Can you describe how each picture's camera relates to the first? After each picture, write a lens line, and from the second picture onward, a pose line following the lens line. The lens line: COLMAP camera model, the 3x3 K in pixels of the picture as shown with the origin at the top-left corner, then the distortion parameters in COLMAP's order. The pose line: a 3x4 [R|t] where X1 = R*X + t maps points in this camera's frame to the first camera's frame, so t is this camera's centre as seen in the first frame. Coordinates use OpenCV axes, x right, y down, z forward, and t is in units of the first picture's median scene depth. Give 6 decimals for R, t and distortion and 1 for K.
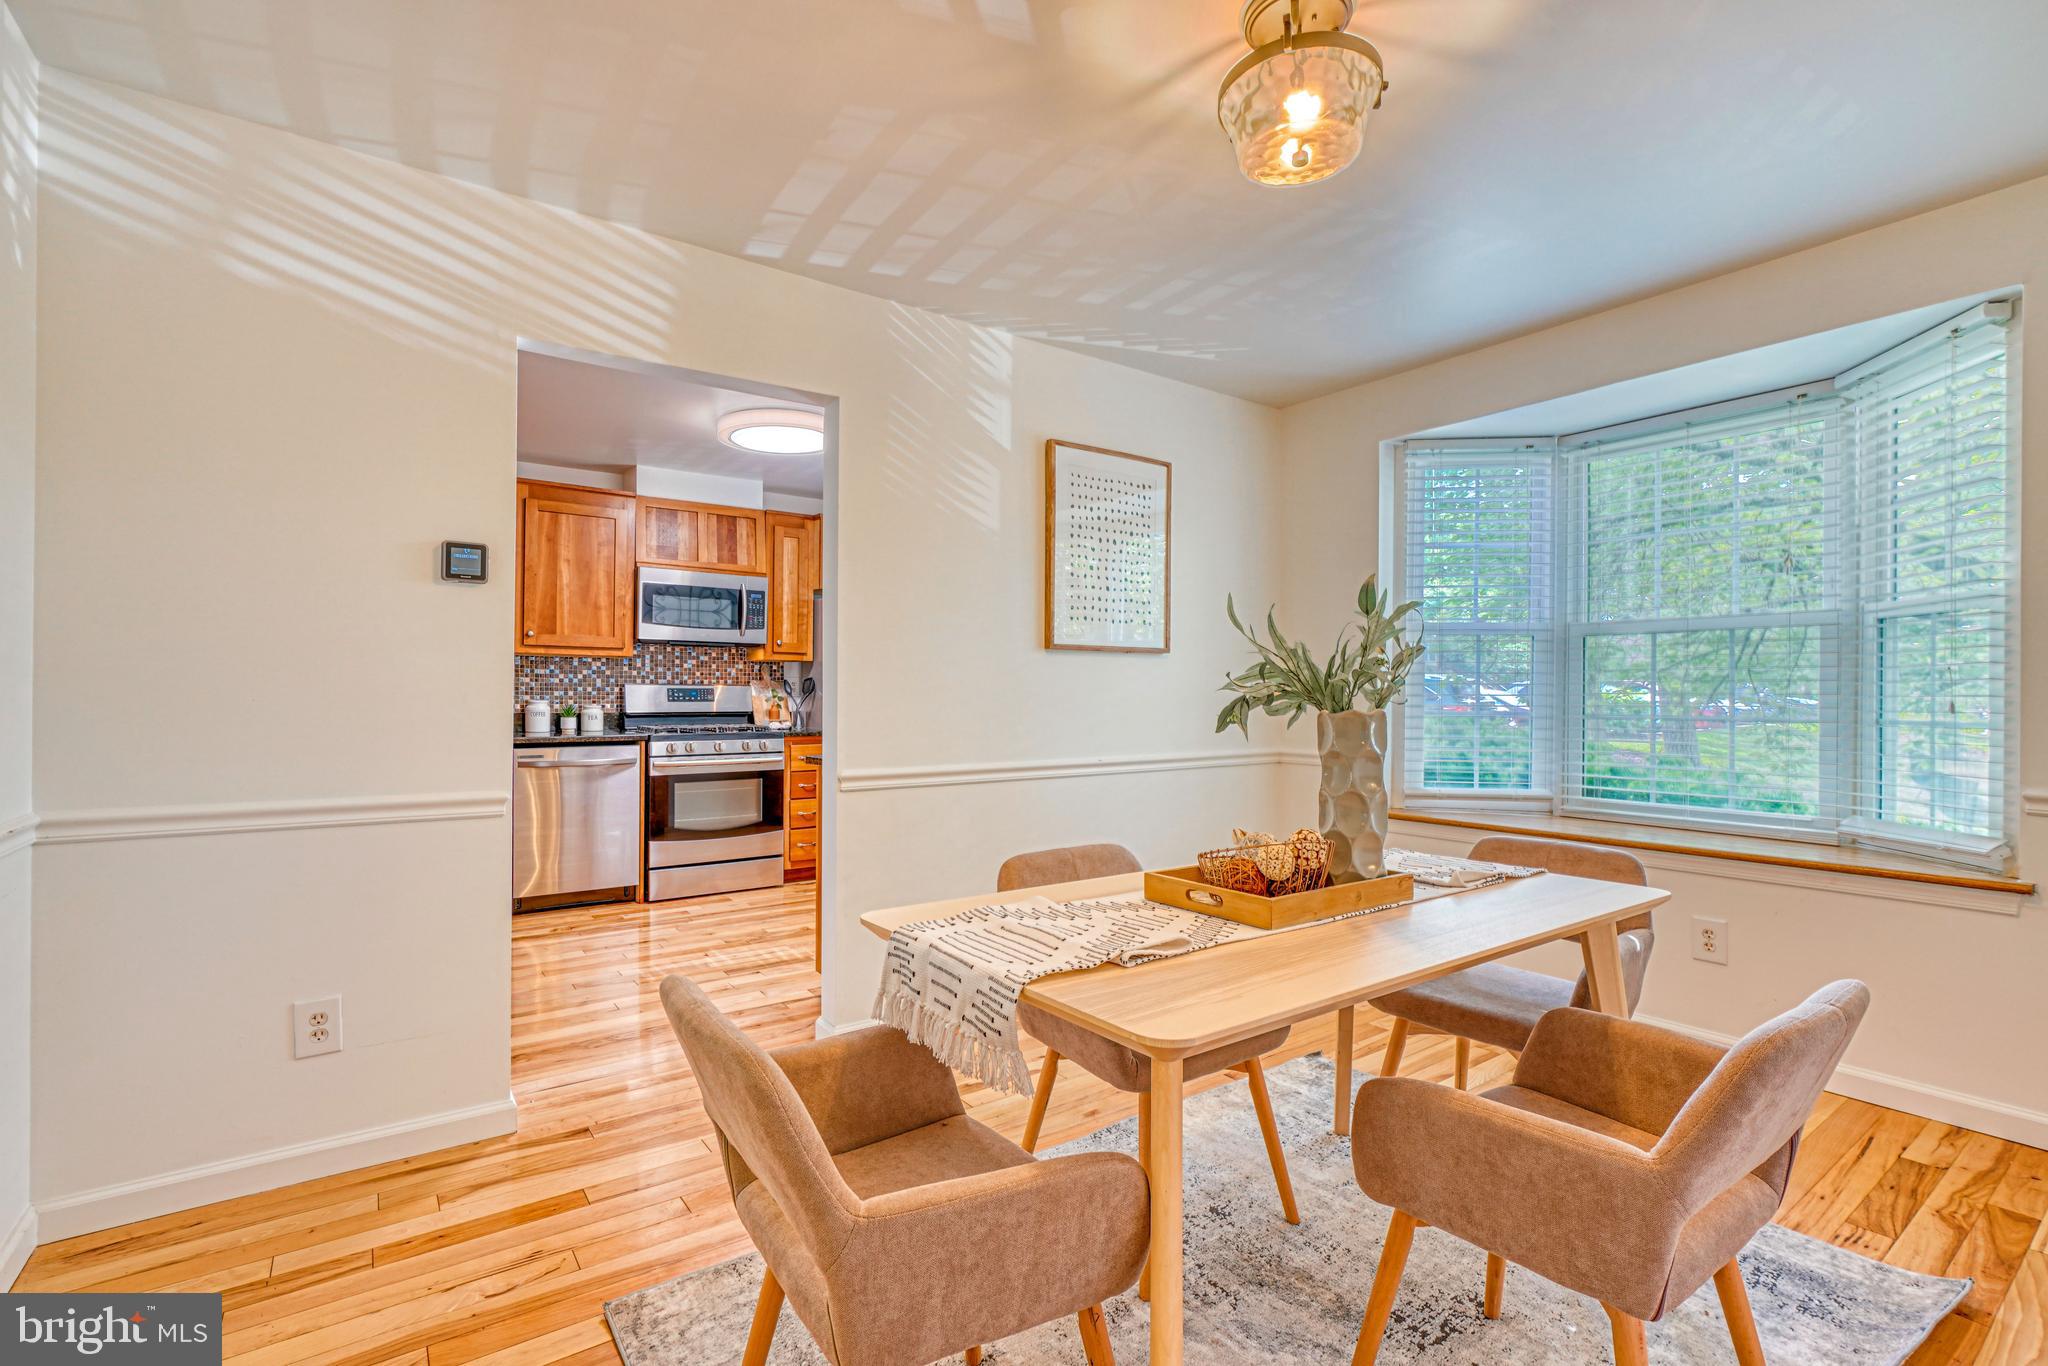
lens RADIAL K [[914.4, 0, 1009.4], [0, 914.4, 700.3], [0, 0, 1]] dist [-0.013749, 0.006160]
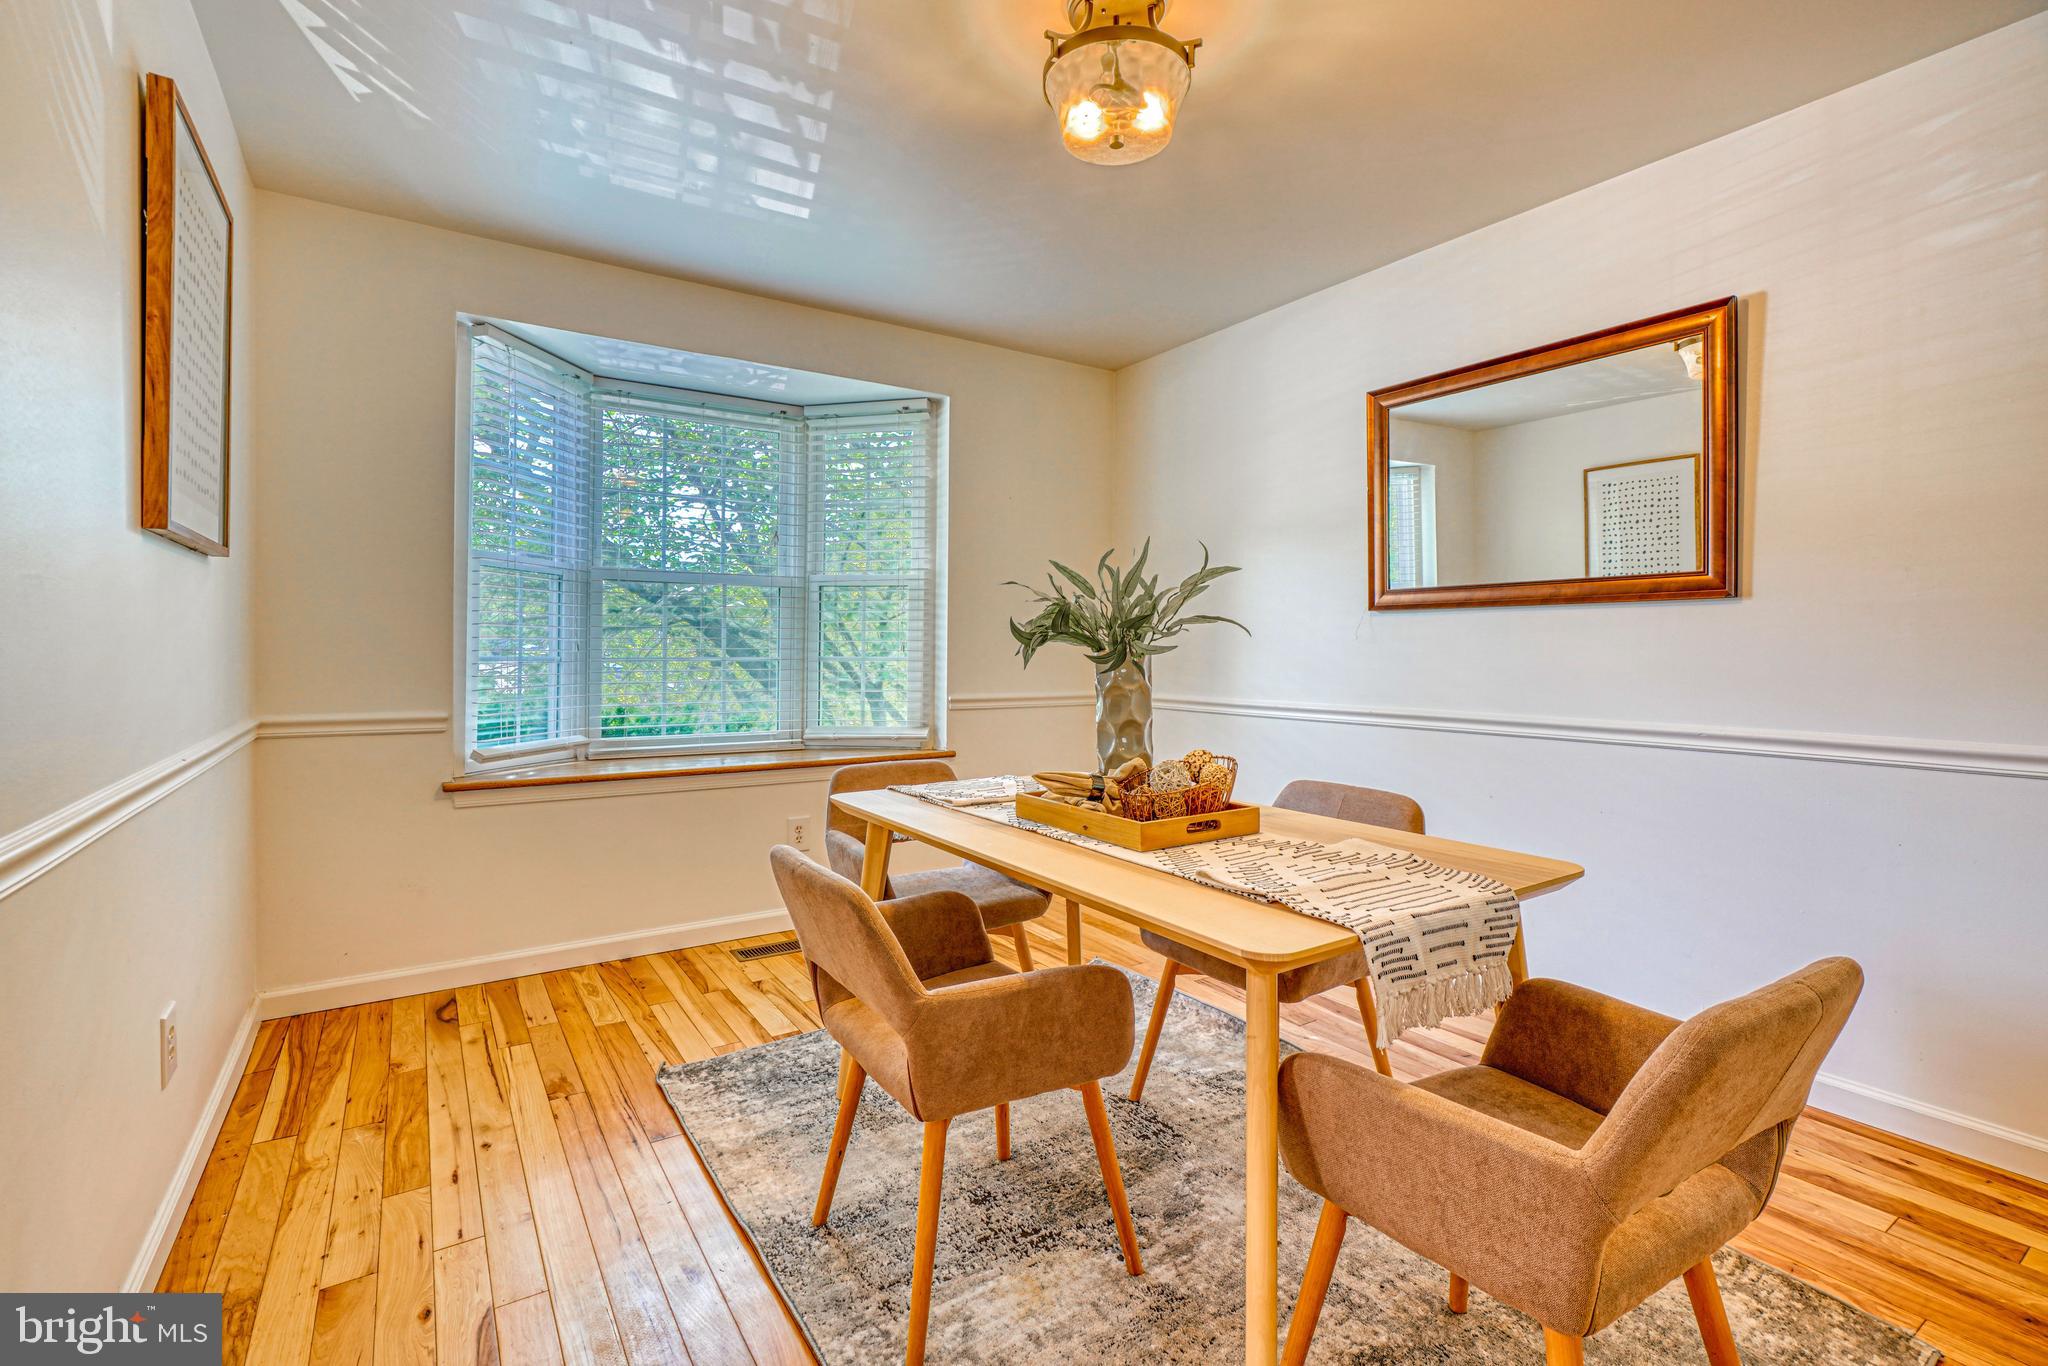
lens RADIAL K [[914.4, 0, 1006.4], [0, 914.4, 661.8], [0, 0, 1]] dist [-0.013749, 0.006160]
pose [[0.040295, -0.018871, 0.999010, -0.355409], [0.001804, 0.999821, 0.018814, 0.002171], [-0.999186, 0.001044, 0.040321, 0.495496]]
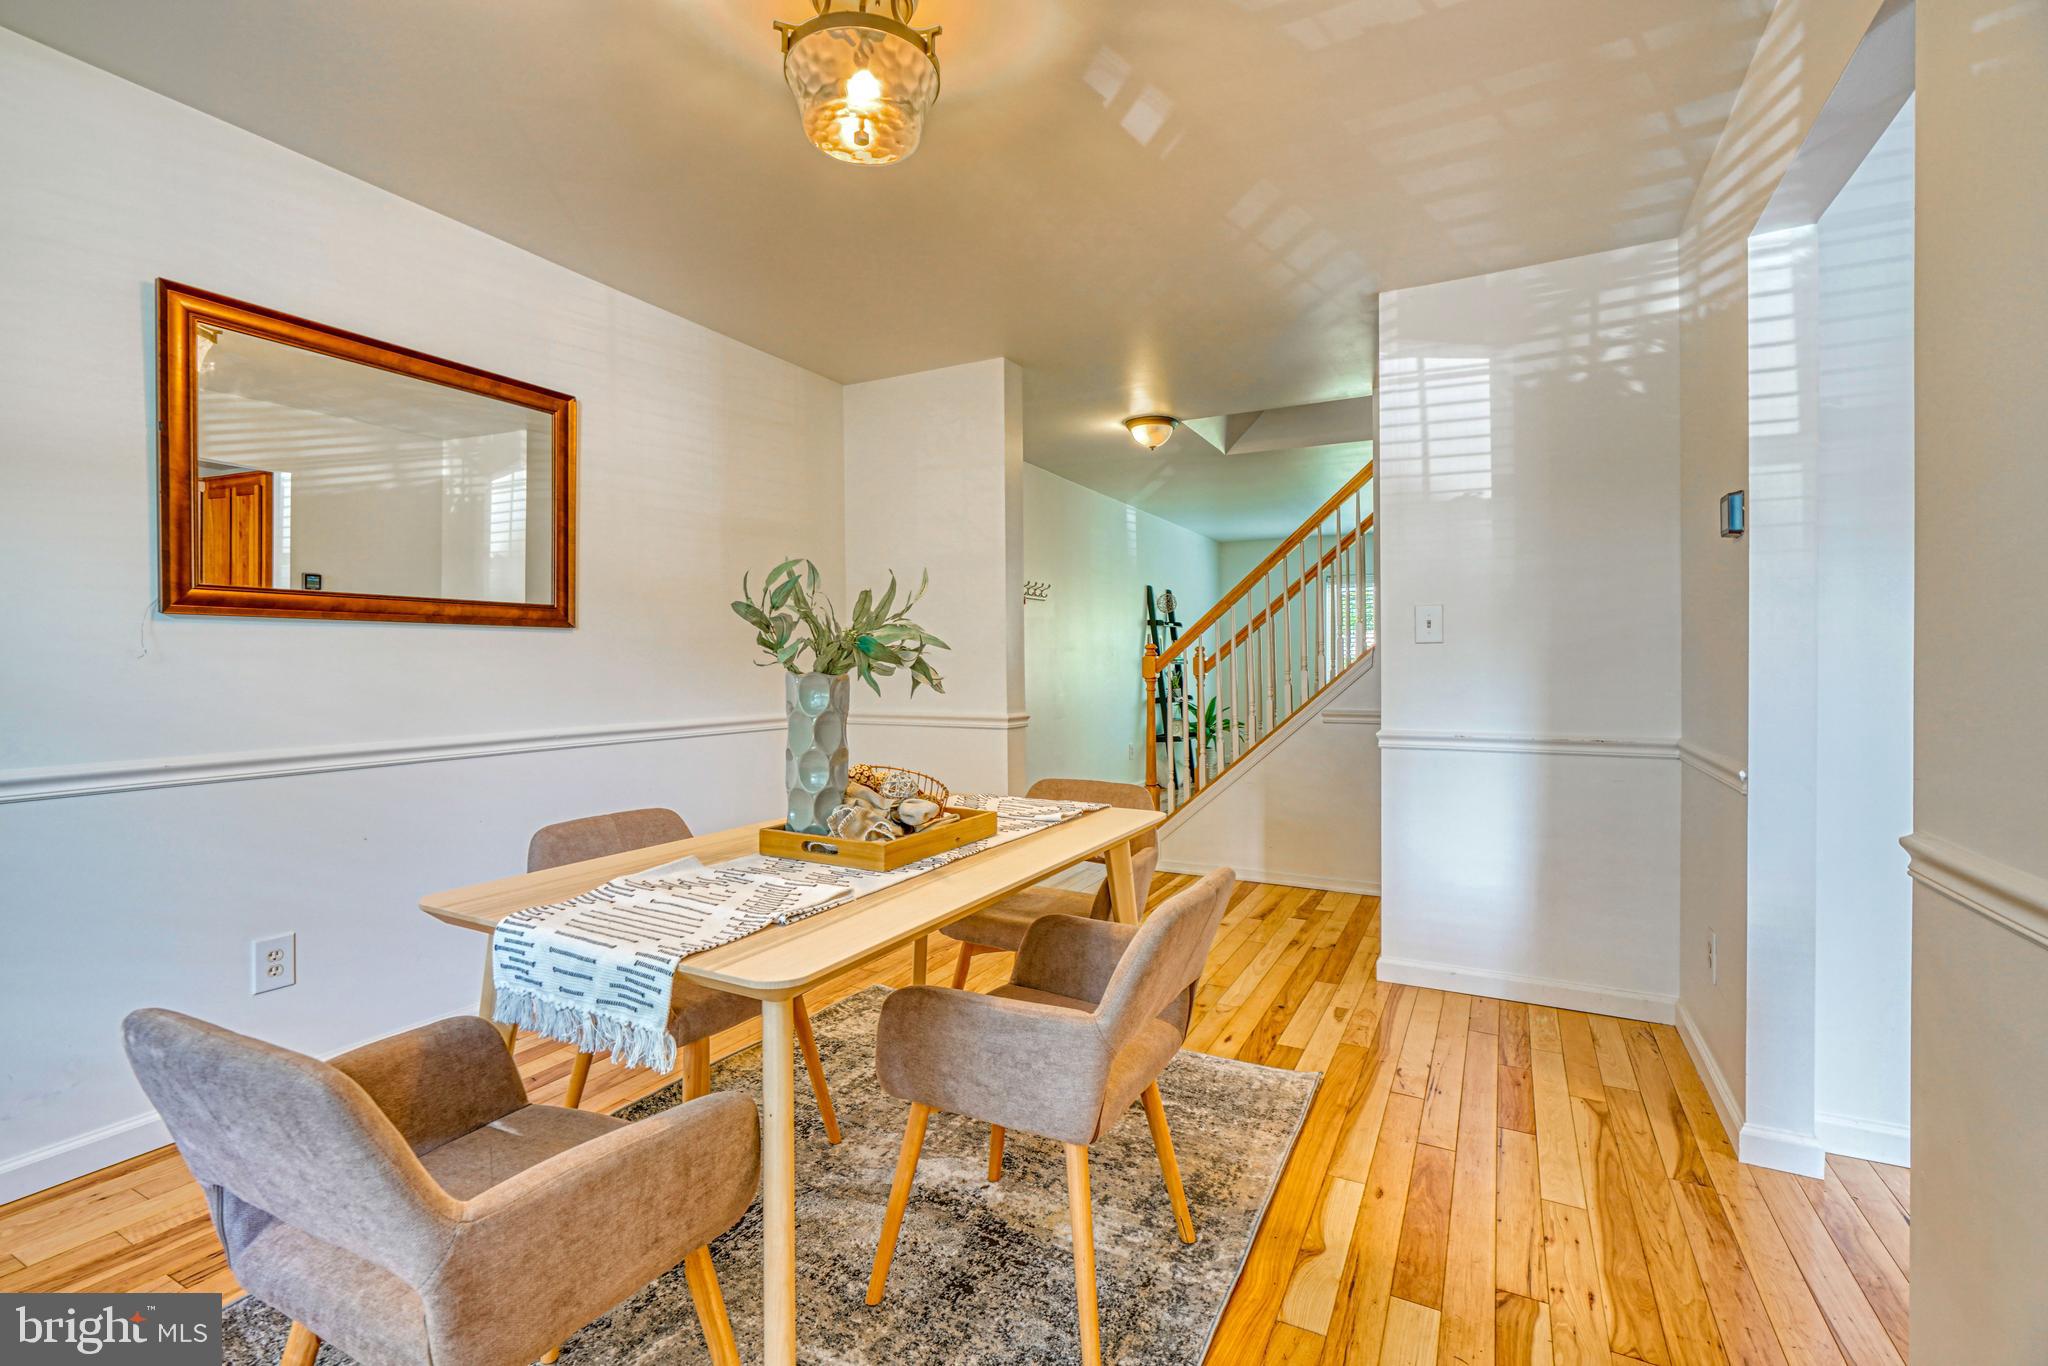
lens RADIAL K [[914.4, 0, 1013.2], [0, 914.4, 684.6], [0, 0, 1]] dist [-0.013749, 0.006160]
pose [[-0.895303, 0.007511, -0.445393, 0.289918], [-0.002194, 0.999771, 0.021270, 0.002367], [0.445451, 0.020020, -0.895082, 0.919192]]
